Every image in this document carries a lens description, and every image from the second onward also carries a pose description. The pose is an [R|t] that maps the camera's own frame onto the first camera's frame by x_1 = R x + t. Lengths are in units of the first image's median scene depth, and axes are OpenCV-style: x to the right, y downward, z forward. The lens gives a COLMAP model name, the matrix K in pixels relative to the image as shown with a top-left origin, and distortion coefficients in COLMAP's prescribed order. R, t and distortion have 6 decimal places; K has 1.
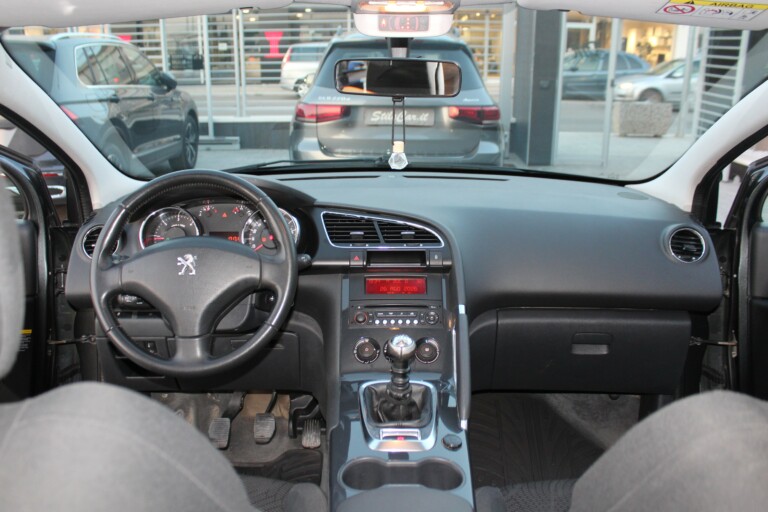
lens RADIAL K [[662.4, 0, 384.5], [0, 662.4, 249.4], [0, 0, 1]] dist [-0.144536, 0.115444]
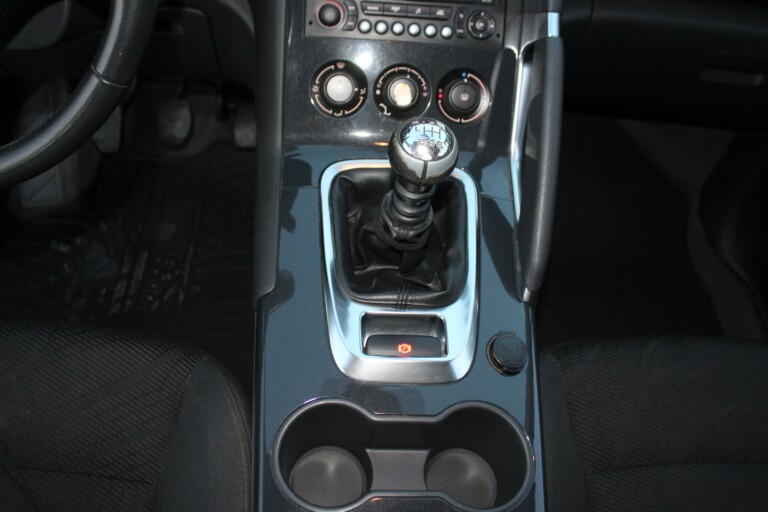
lens RADIAL K [[664.4, 0, 383.8], [0, 664.4, 250.6], [0, 0, 1]] dist [-0.127768, 0.008071]
pose [[0.996686, 0.043200, 0.068927, -0.021558], [-0.076830, 0.778338, 0.623127, -0.052984], [-0.026730, -0.626357, 0.779078, 0.512441]]
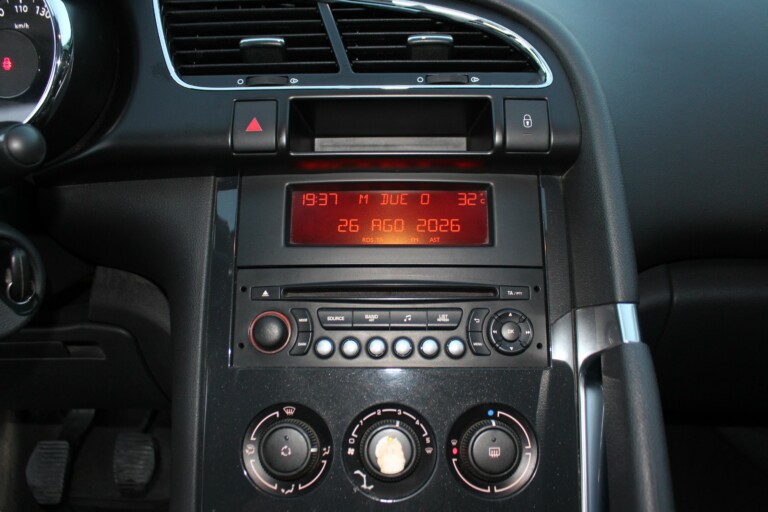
lens RADIAL K [[662.4, 0, 390.6], [0, 662.4, 248.1], [0, 0, 1]] dist [-0.144536, 0.115444]
pose [[0.999912, -0.002069, -0.013104, 0.021104], [0.005085, 0.972094, 0.234535, -0.001851], [0.012253, -0.234581, 0.972019, 0.687417]]
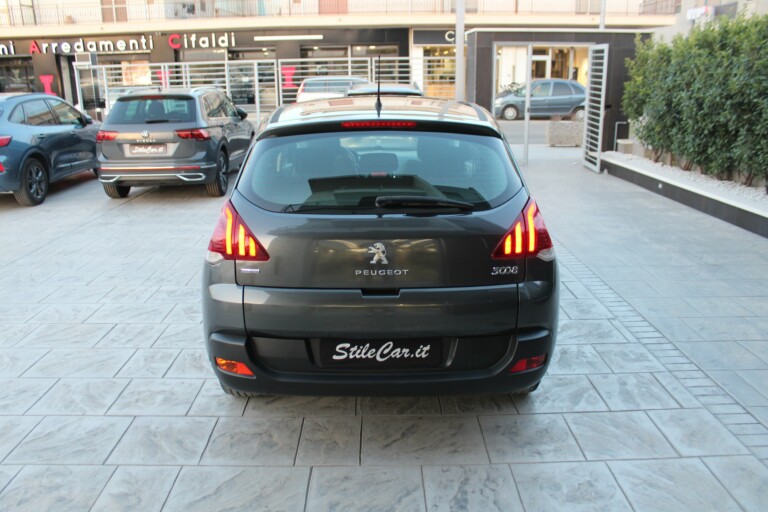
lens RADIAL K [[662.4, 0, 387.0], [0, 662.4, 255.2], [0, 0, 1]] dist [-0.144536, 0.115444]
pose [[0.999875, -0.013868, 0.007657, 0.038347], [0.014018, 0.999704, -0.019876, 0.641141], [-0.007379, 0.019981, 0.999773, -3.086629]]
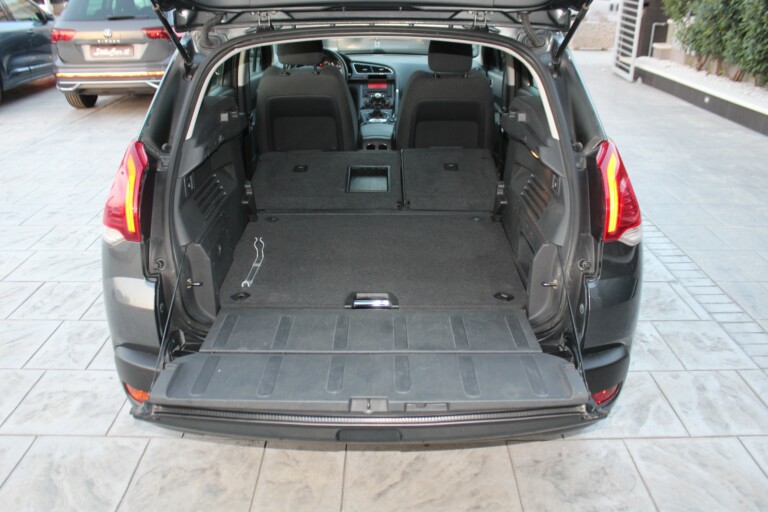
lens RADIAL K [[662.4, 0, 379.6], [0, 662.4, 254.0], [0, 0, 1]] dist [-0.144536, 0.115444]
pose [[0.999925, -0.001545, -0.012122, 0.066800], [0.003053, 0.992110, 0.125337, 0.465776], [0.011833, -0.125365, 0.992040, -2.273885]]
